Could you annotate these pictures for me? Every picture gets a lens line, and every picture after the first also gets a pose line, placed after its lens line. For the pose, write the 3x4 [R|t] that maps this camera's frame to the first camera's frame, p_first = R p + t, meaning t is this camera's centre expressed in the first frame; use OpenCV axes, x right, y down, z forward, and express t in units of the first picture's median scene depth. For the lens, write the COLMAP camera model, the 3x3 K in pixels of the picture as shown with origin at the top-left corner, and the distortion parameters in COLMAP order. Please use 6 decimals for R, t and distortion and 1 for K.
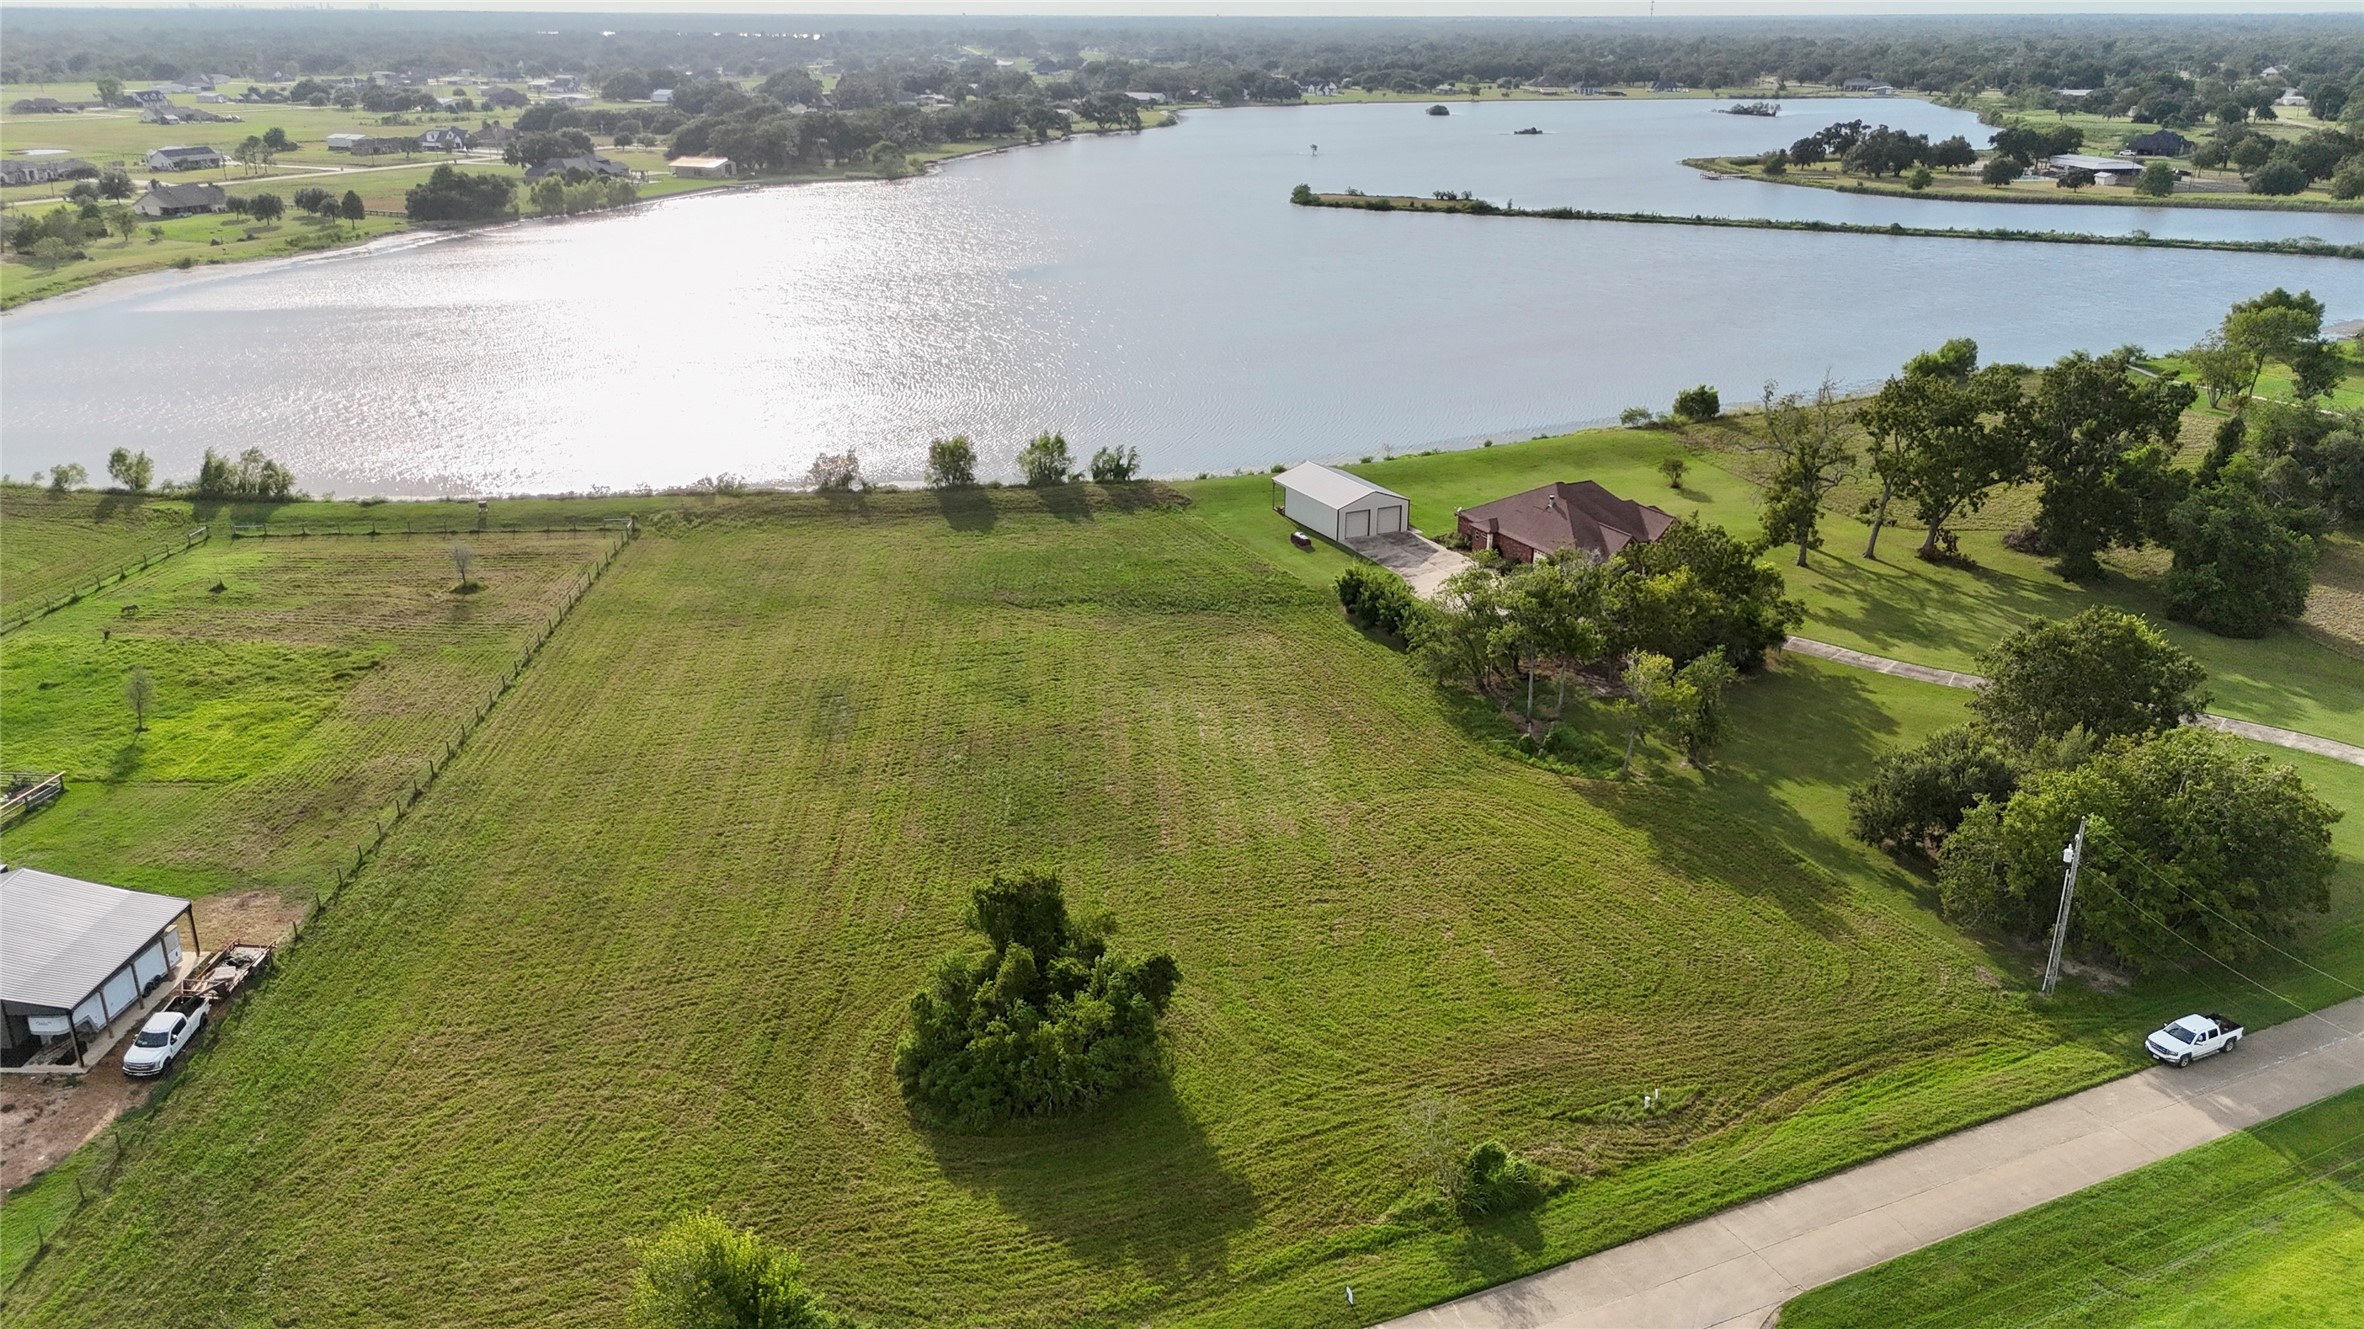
lens RADIAL K [[1755.0, 0, 1183.7], [0, 1755.0, 678.1], [0, 0, 1]] dist [0.061866, -0.055223]
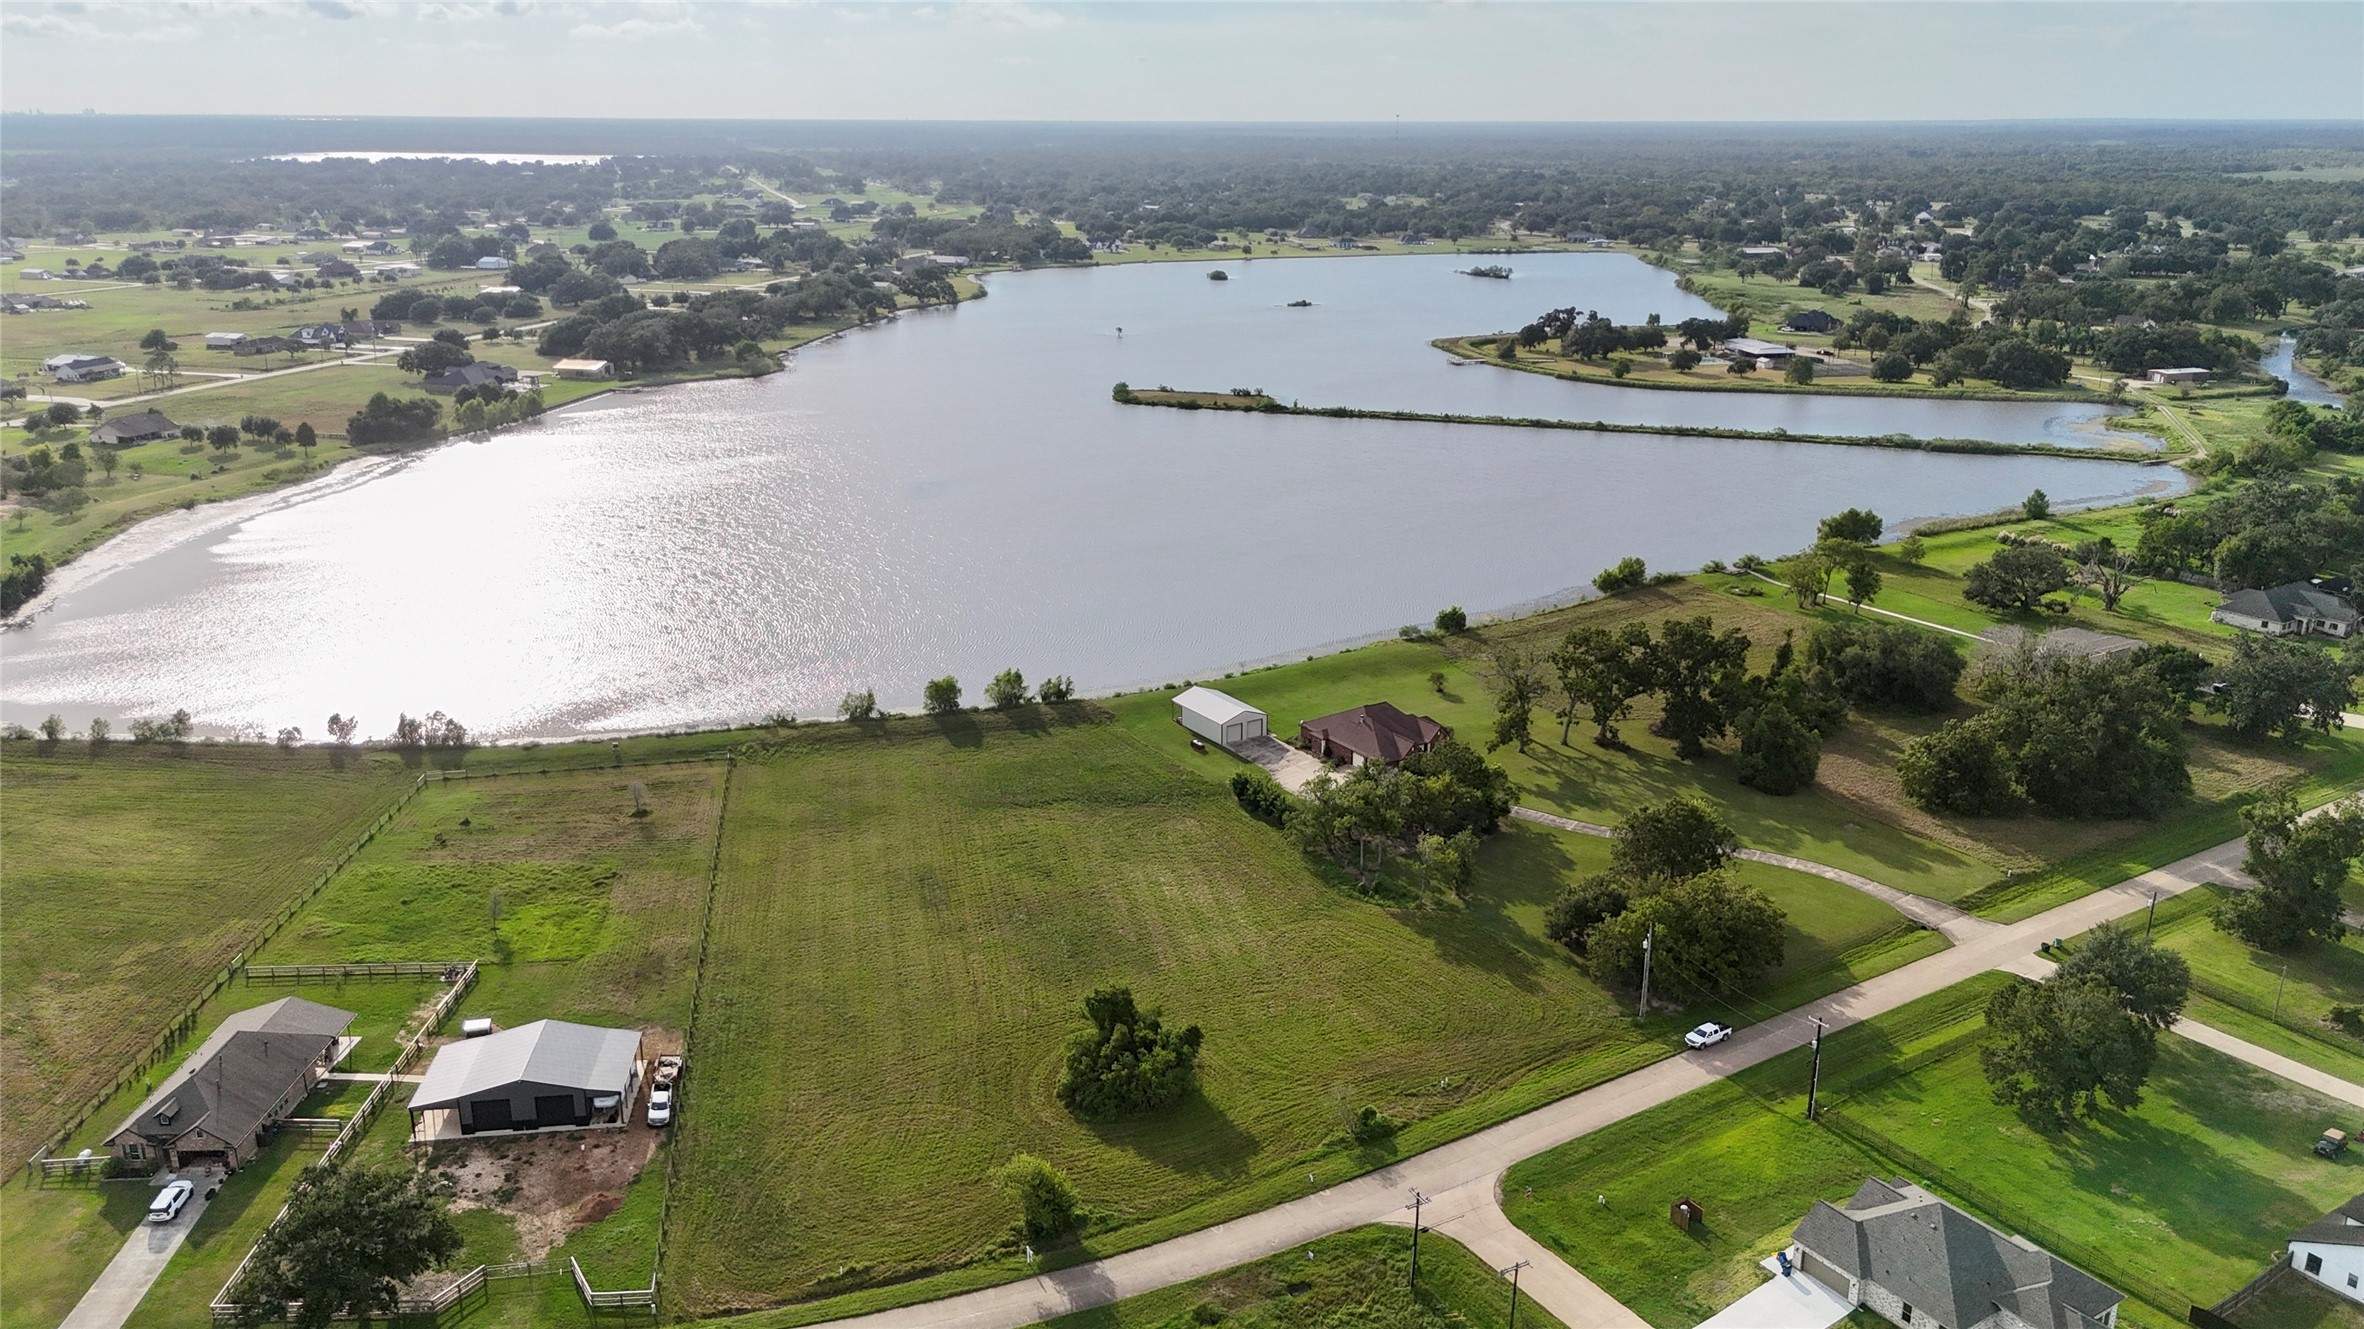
lens RADIAL K [[1755.0, 0, 1184.4], [0, 1755.0, 652.6], [0, 0, 1]] dist [0.061866, -0.055223]
pose [[0.991743, -0.038028, 0.122474, -0.119166], [0.046049, 0.996929, -0.063336, -0.062616], [-0.119689, 0.068453, 0.990449, -0.458632]]
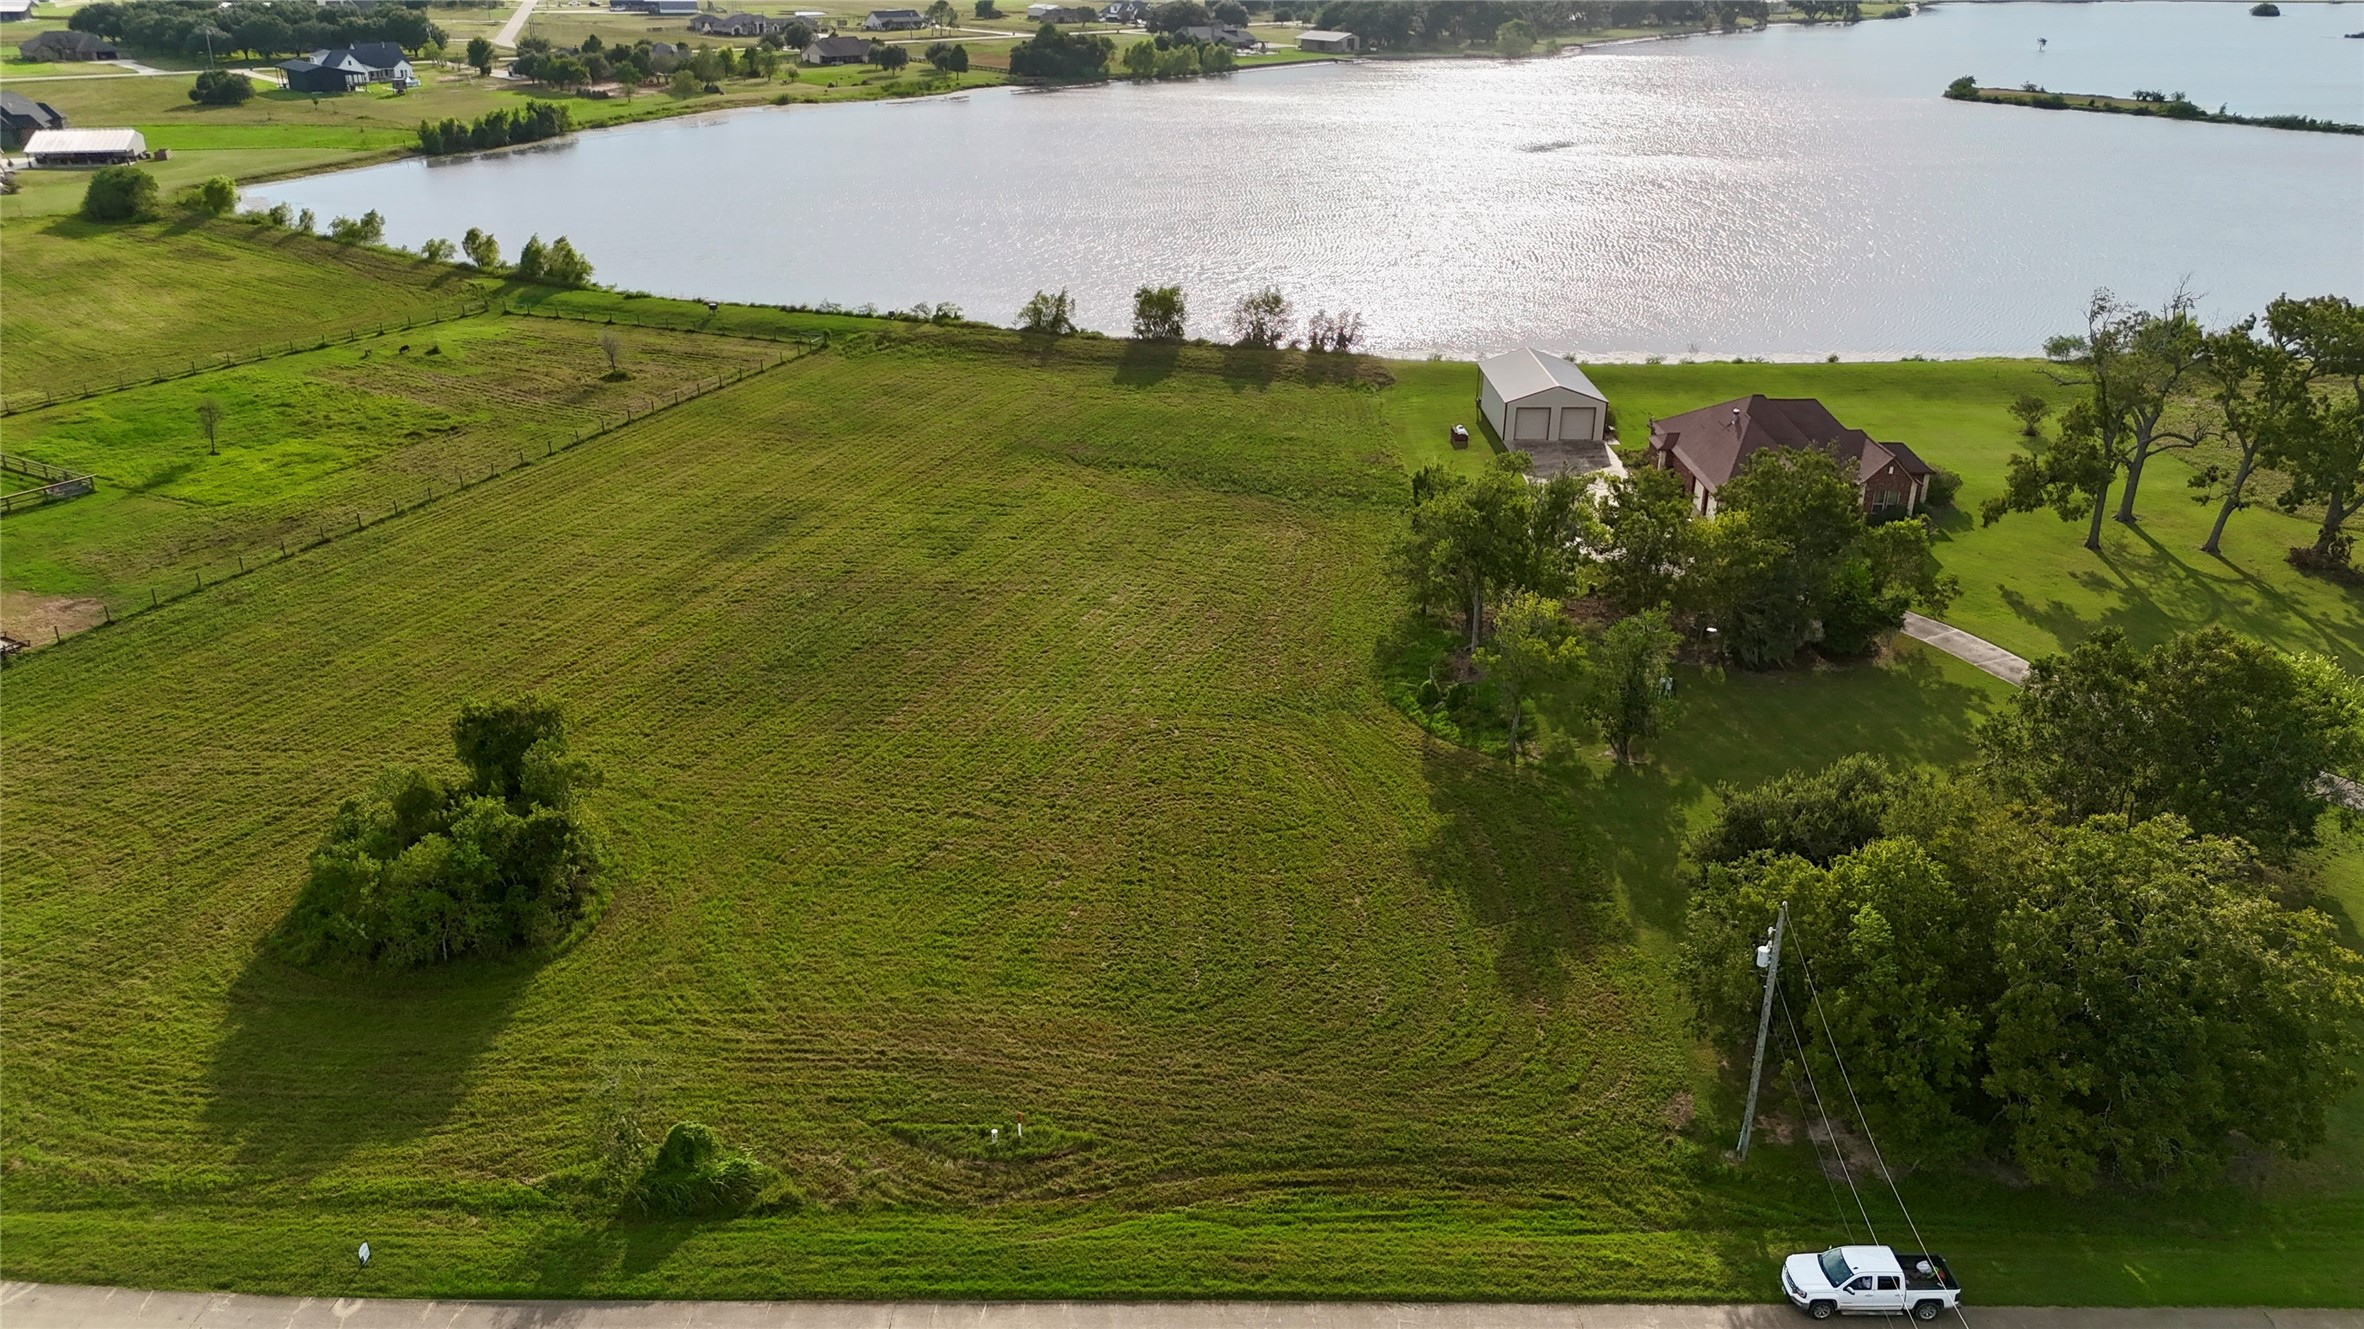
lens RADIAL K [[1755.0, 0, 1167.7], [0, 1755.0, 671.1], [0, 0, 1]] dist [0.061866, -0.055223]
pose [[0.906684, 0.172353, -0.384993, 0.275972], [-0.155045, 0.984994, 0.075819, -0.009313], [0.392283, -0.009052, 0.919800, 0.166929]]
